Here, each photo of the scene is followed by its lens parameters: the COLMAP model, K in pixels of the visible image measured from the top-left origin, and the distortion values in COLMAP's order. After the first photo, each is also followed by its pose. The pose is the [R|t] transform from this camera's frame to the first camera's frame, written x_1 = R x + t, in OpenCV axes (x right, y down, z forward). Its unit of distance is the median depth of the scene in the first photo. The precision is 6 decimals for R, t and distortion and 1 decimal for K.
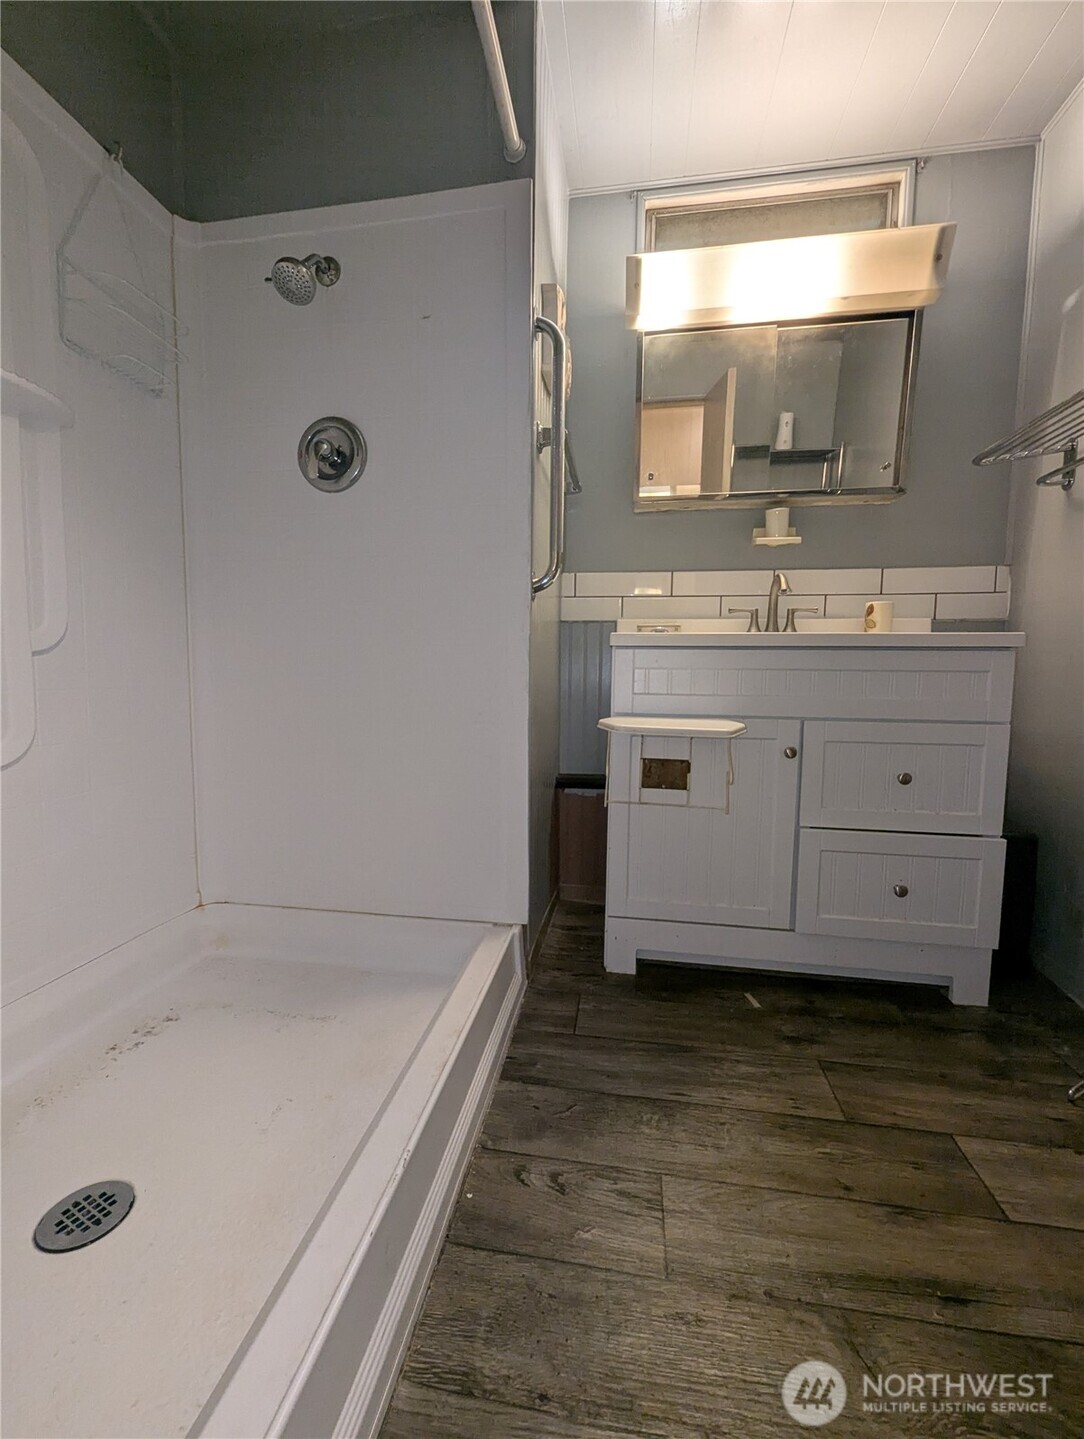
lens RADIAL K [[597.0, 0, 535.3], [0, 597.0, 724.2], [0, 0, 1]] dist [-0.000497, -0.000375]
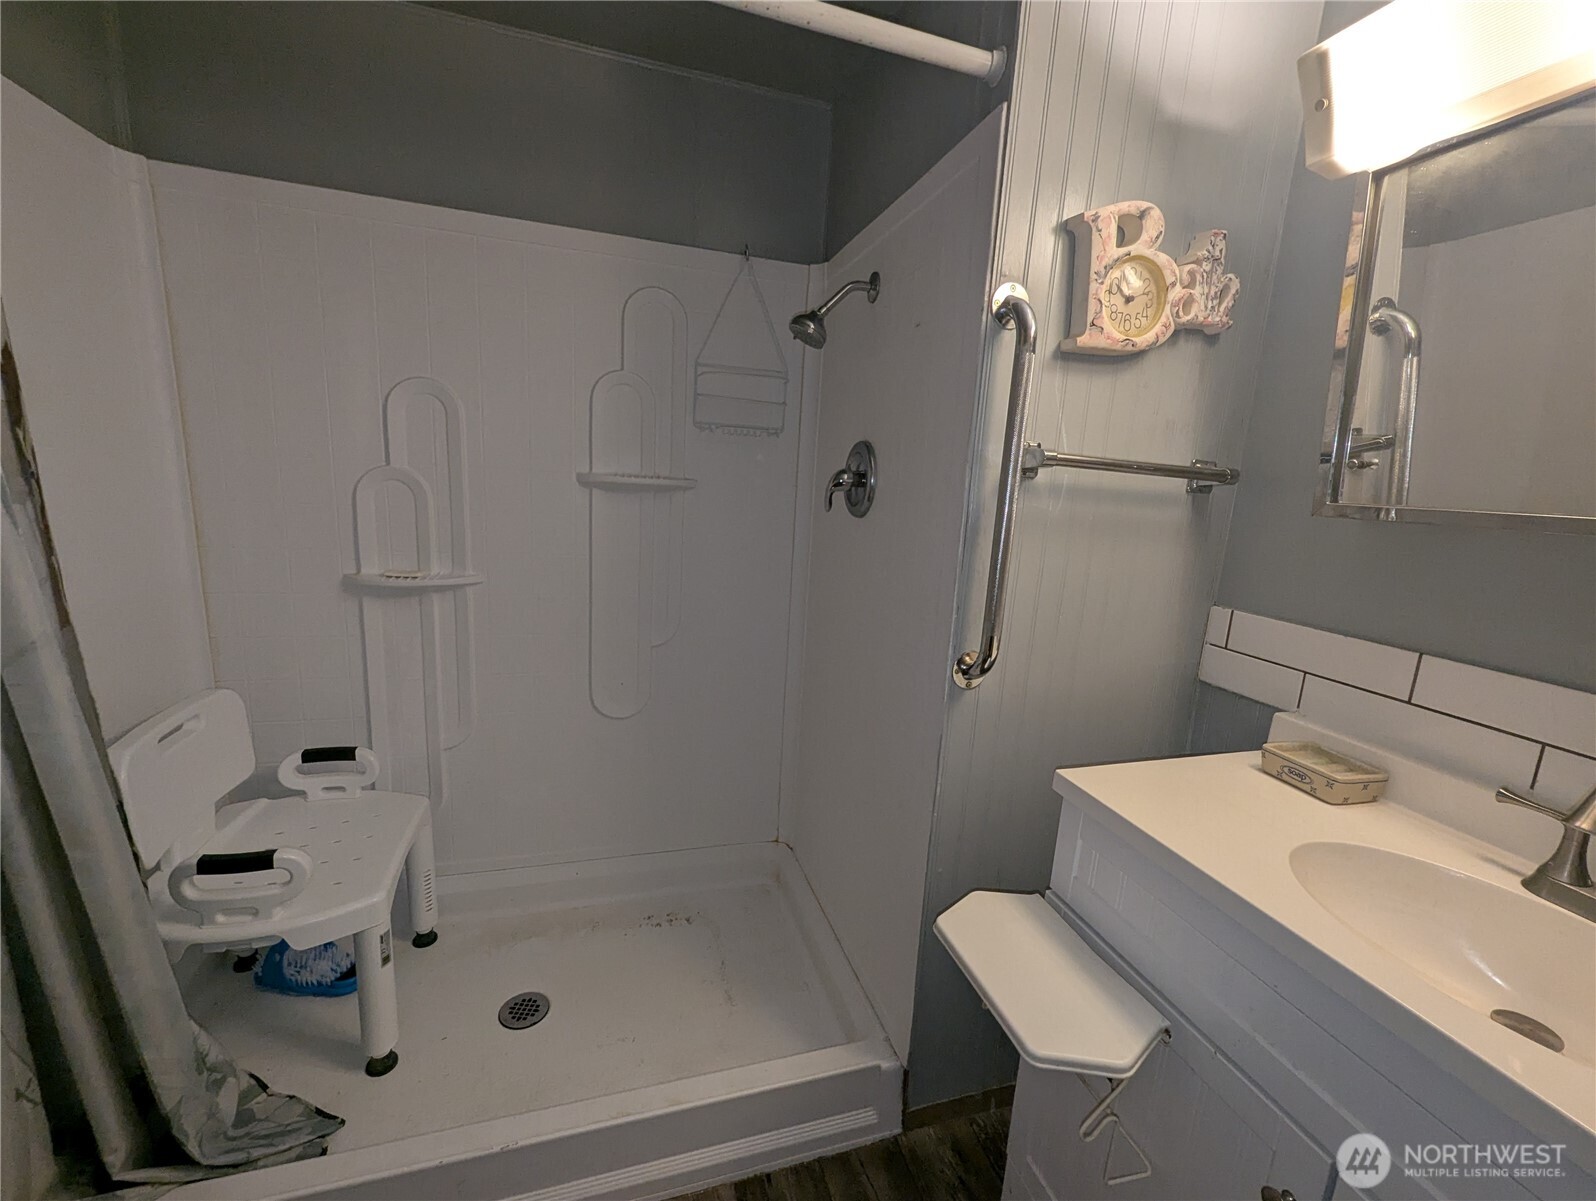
lens RADIAL K [[646.7, 0, 798.0], [0, 646.7, 600.5], [0, 0, 1]] dist [-0.000652, -0.000146]
pose [[0.442091, 0.186999, -0.877261, 0.618730], [-0.128282, 0.981154, 0.144498, -0.426962], [0.887750, 0.048656, 0.457748, 0.473106]]
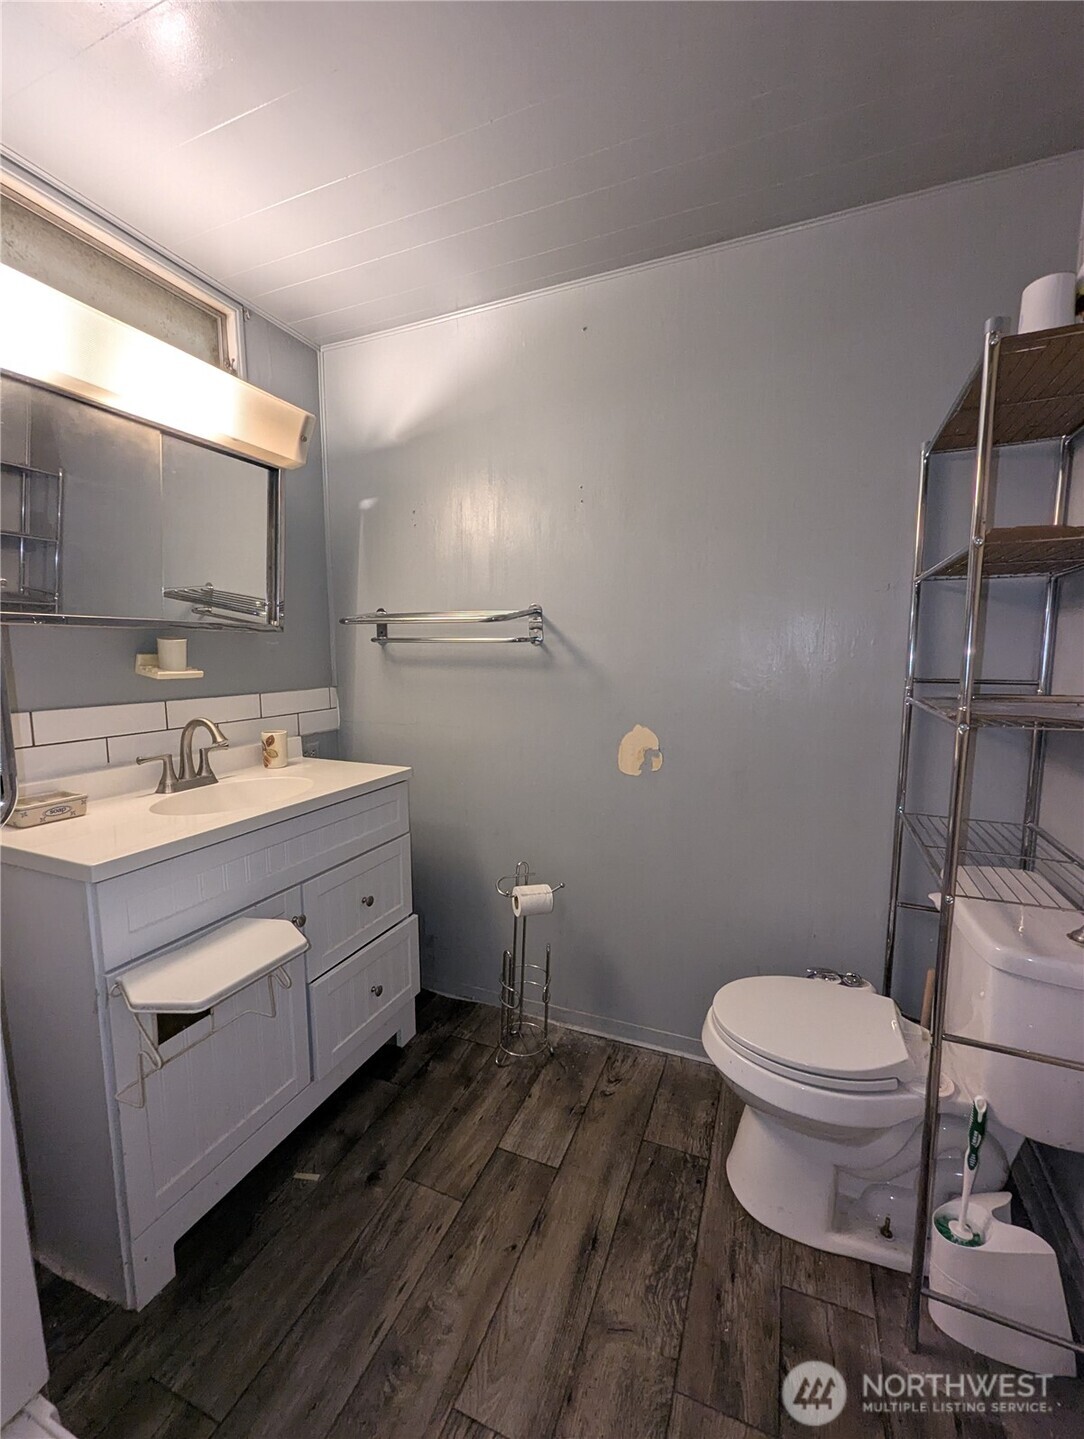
lens RADIAL K [[597.0, 0, 535.3], [0, 597.0, 724.2], [0, 0, 1]] dist [-0.000497, -0.000375]
pose [[0.237547, -0.133471, 0.962163, -0.416276], [0.087305, 0.989440, 0.115701, -0.377514], [-0.967445, 0.056517, 0.246691, 0.364303]]
